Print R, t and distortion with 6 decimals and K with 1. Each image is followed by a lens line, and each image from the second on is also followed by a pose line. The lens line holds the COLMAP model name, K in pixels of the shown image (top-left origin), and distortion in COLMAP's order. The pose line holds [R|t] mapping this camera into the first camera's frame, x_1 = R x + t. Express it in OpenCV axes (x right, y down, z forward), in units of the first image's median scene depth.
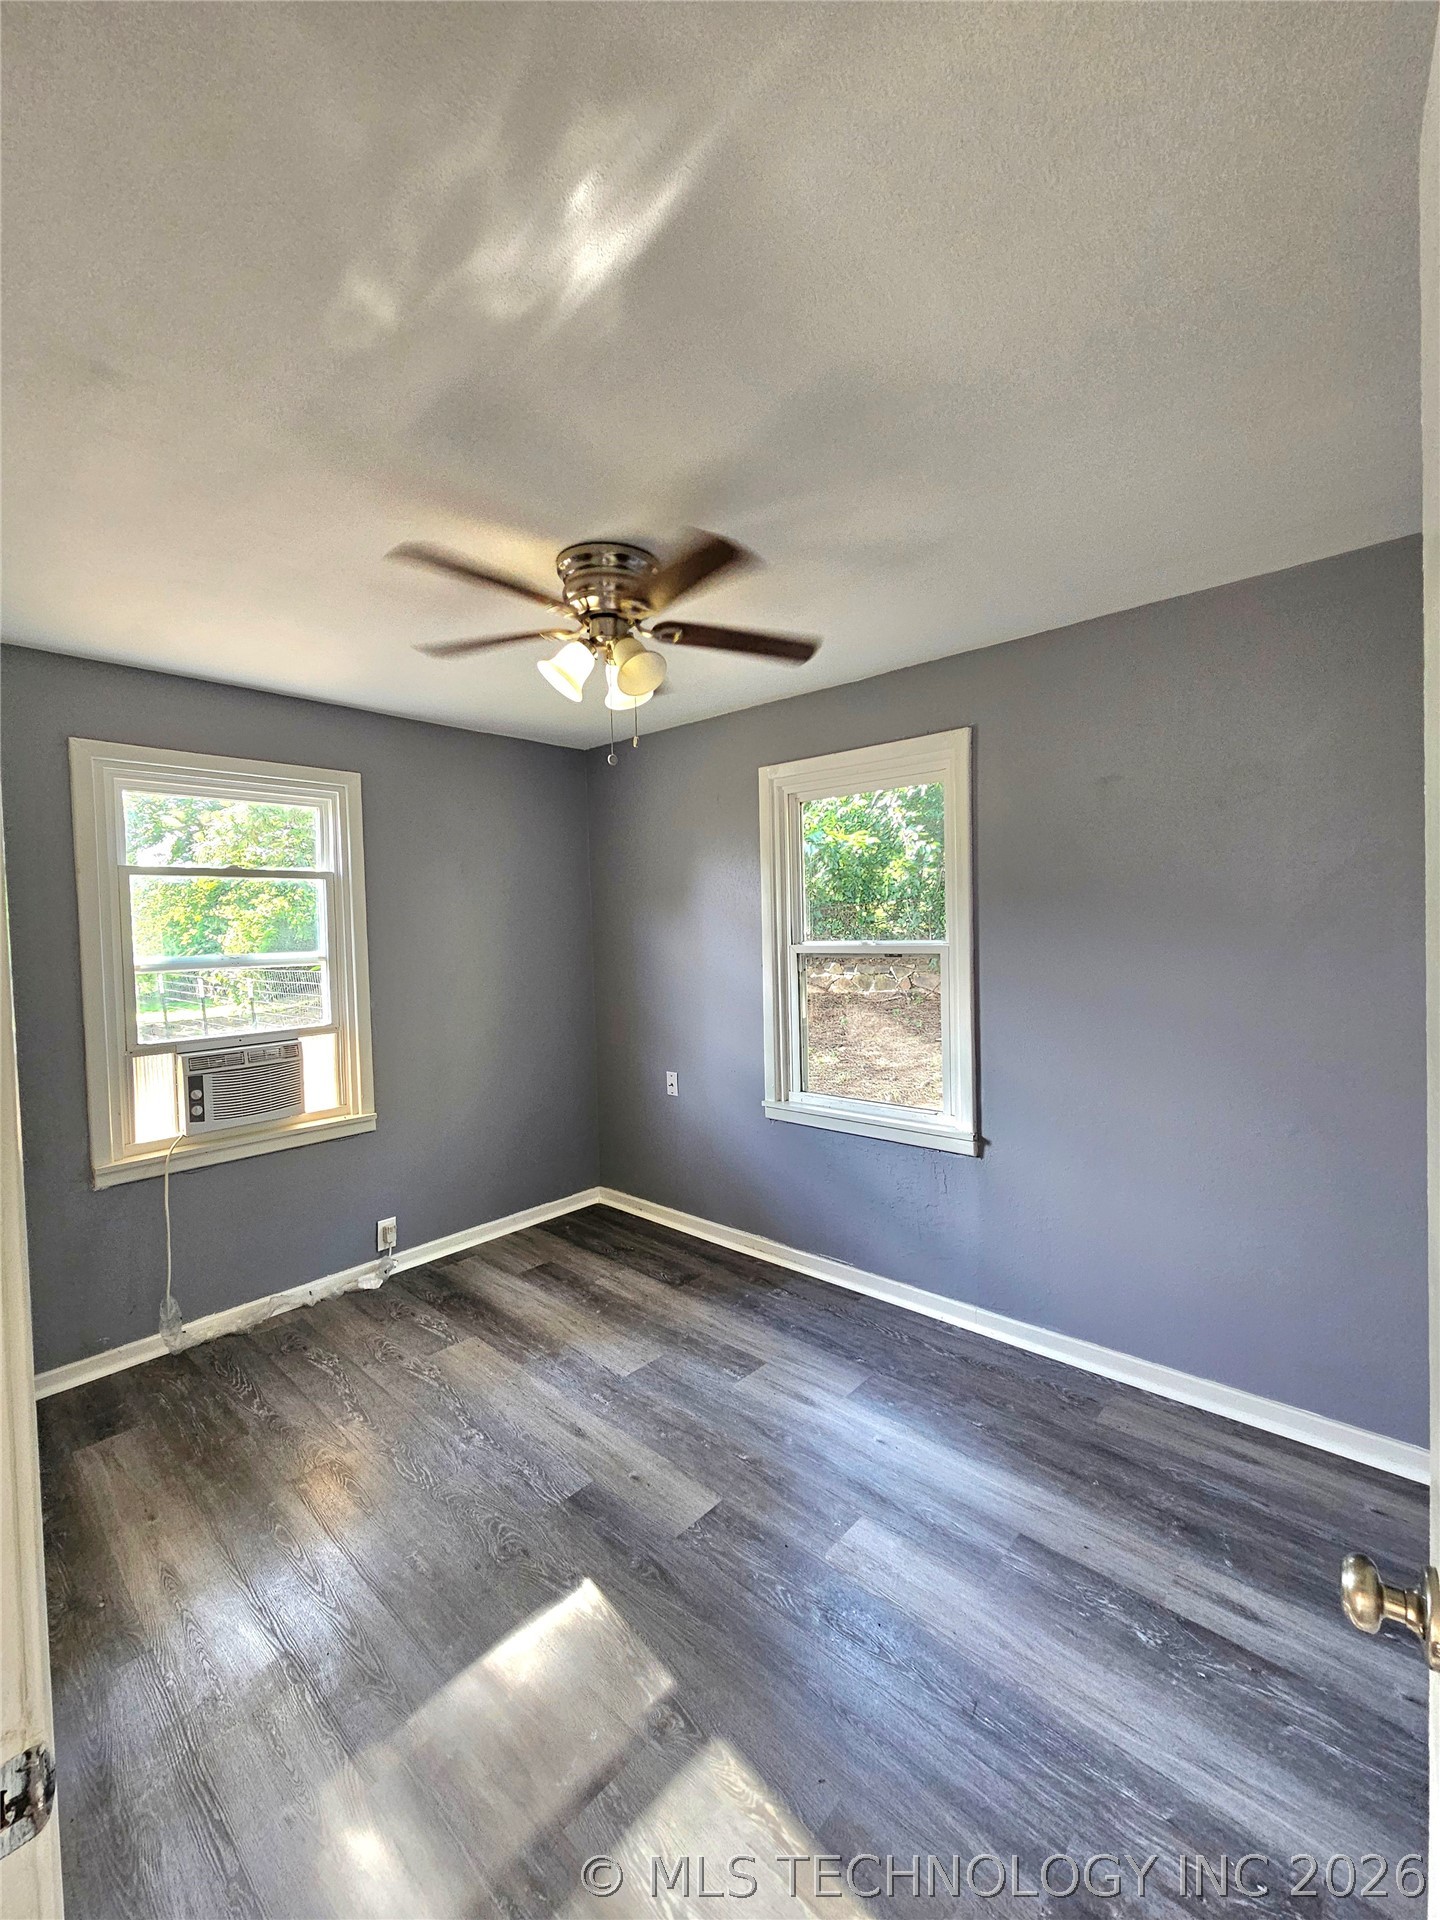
lens RADIAL K [[788.0, 0, 720.2], [0, 788.0, 953.9], [0, 0, 1]] dist [-0.004497, 0.000550]
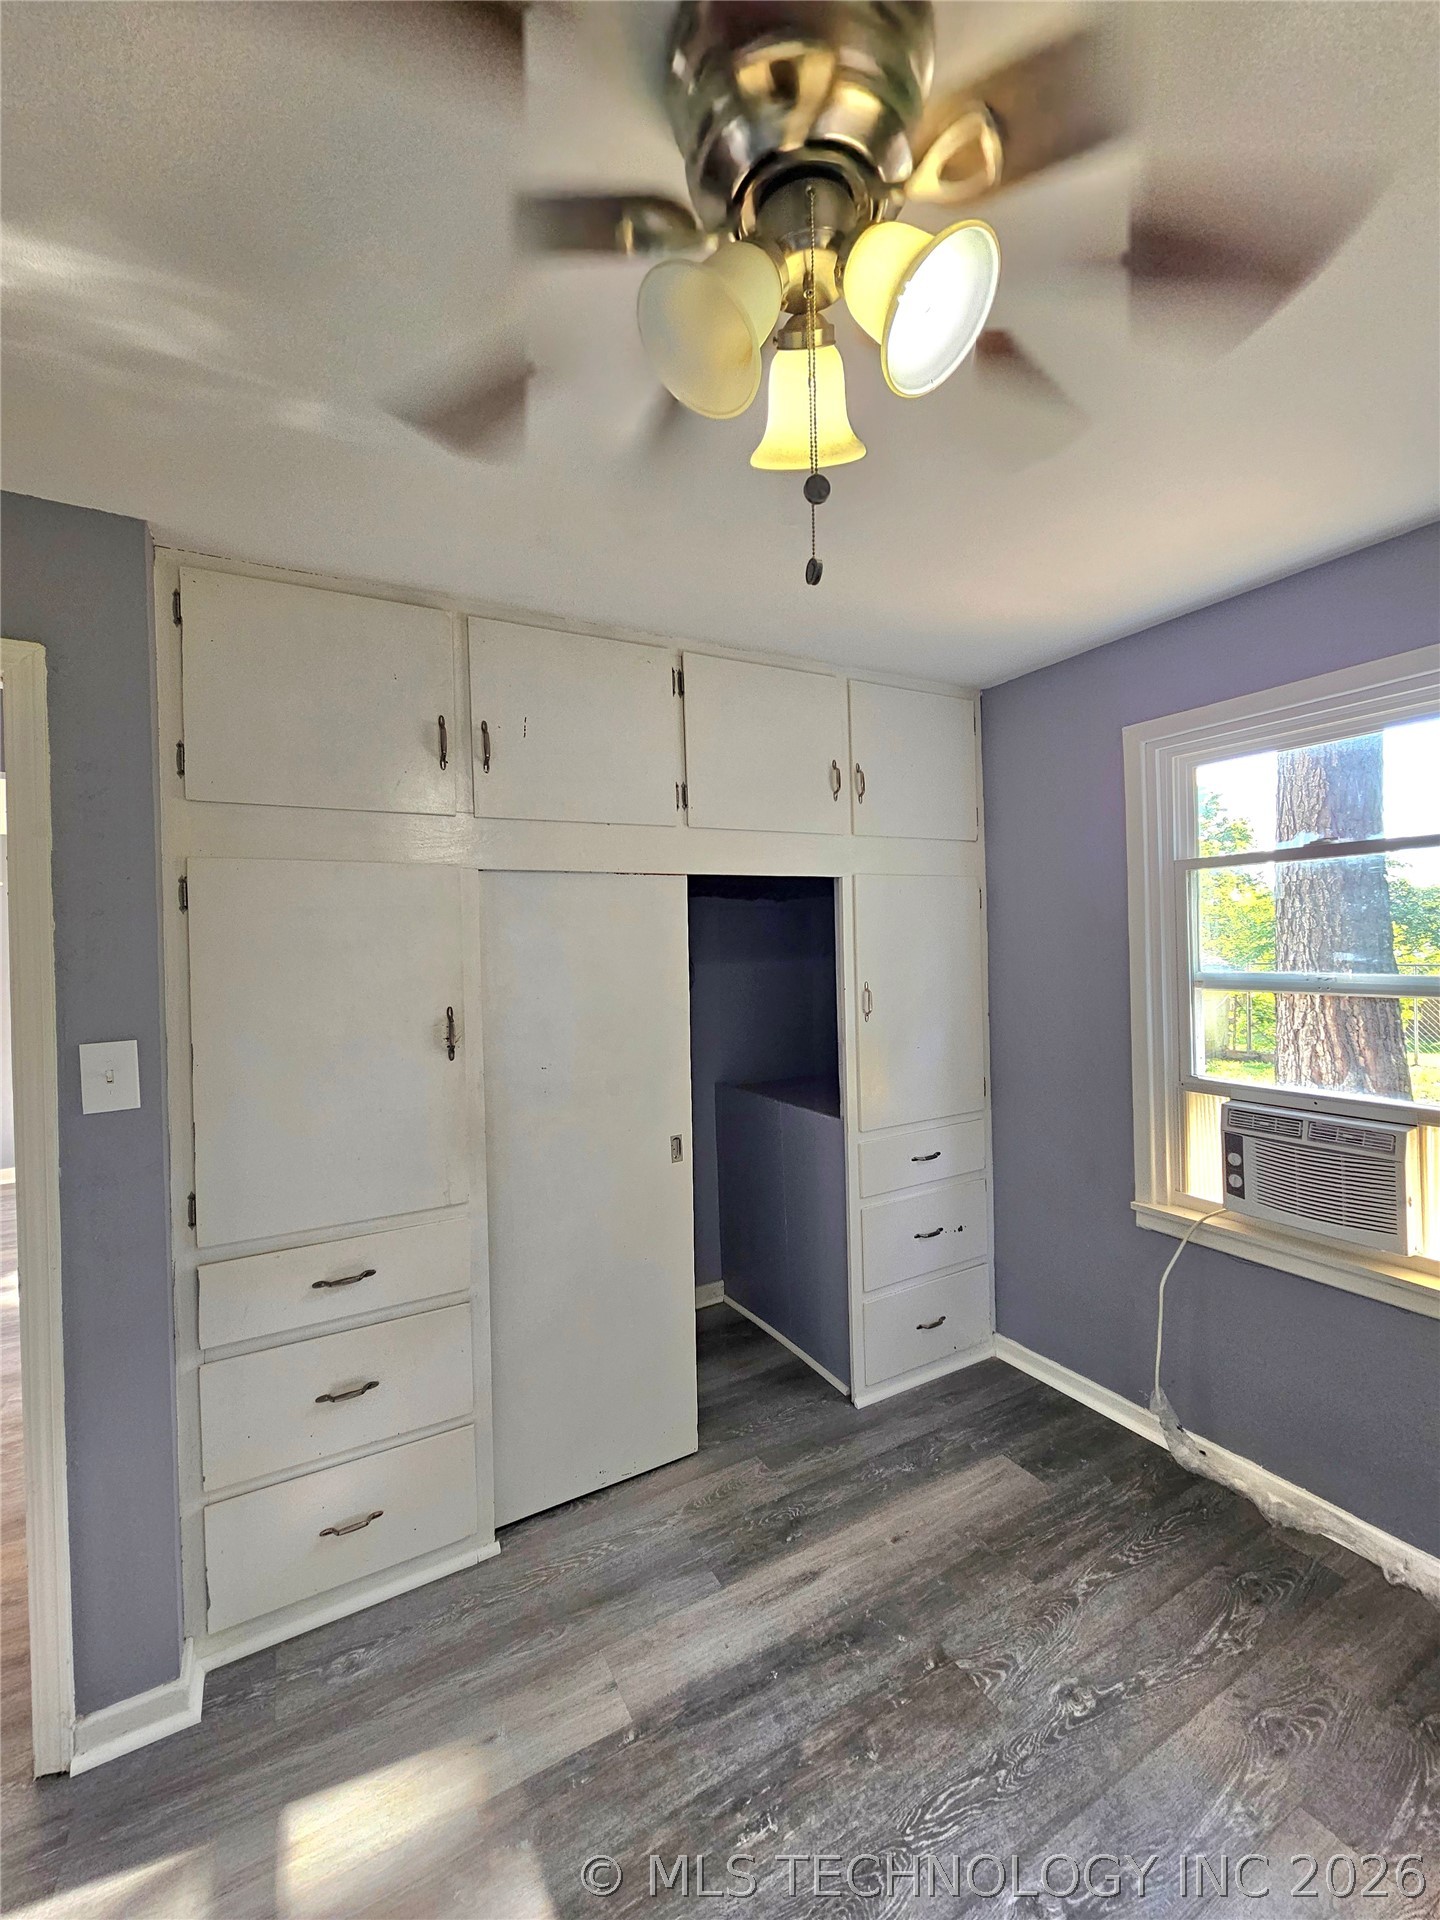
lens RADIAL K [[788.0, 0, 721.2], [0, 788.0, 952.2], [0, 0, 1]] dist [-0.004497, 0.000550]
pose [[-0.311142, 0.048056, -0.949148, 0.186552], [0.003129, 0.998767, 0.049543, -0.056854], [0.950358, 0.012445, -0.310909, 0.786799]]
